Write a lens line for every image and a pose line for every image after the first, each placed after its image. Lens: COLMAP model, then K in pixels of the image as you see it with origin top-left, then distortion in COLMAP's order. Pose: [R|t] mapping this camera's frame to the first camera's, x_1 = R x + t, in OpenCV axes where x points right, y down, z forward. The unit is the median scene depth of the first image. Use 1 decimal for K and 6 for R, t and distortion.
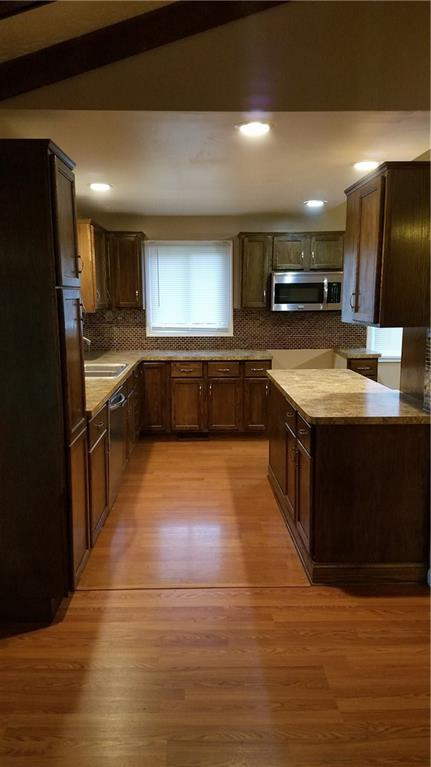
lens RADIAL K [[590.8, 0, 214.4], [0, 590.8, 385.4], [0, 0, 1]] dist [-0.004990, -0.008303]
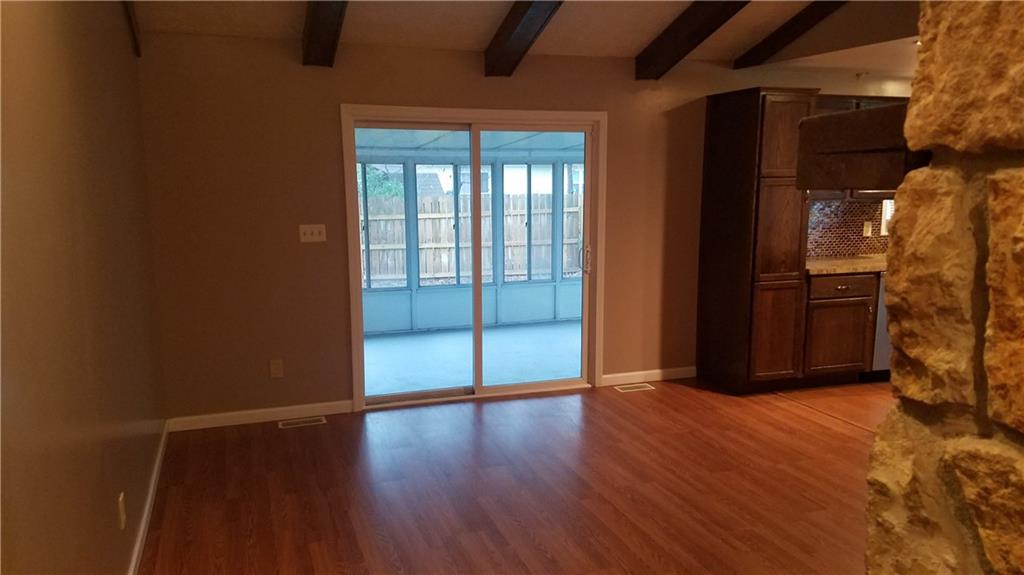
lens RADIAL K [[788.8, 0, 511.7], [0, 788.8, 288.8], [0, 0, 1]] dist [-0.004990, -0.008303]
pose [[0.311707, 0.139621, -0.939864, 1.520111], [-0.136718, 0.985443, 0.101050, -0.016870], [0.940291, 0.096998, 0.326258, -0.303664]]
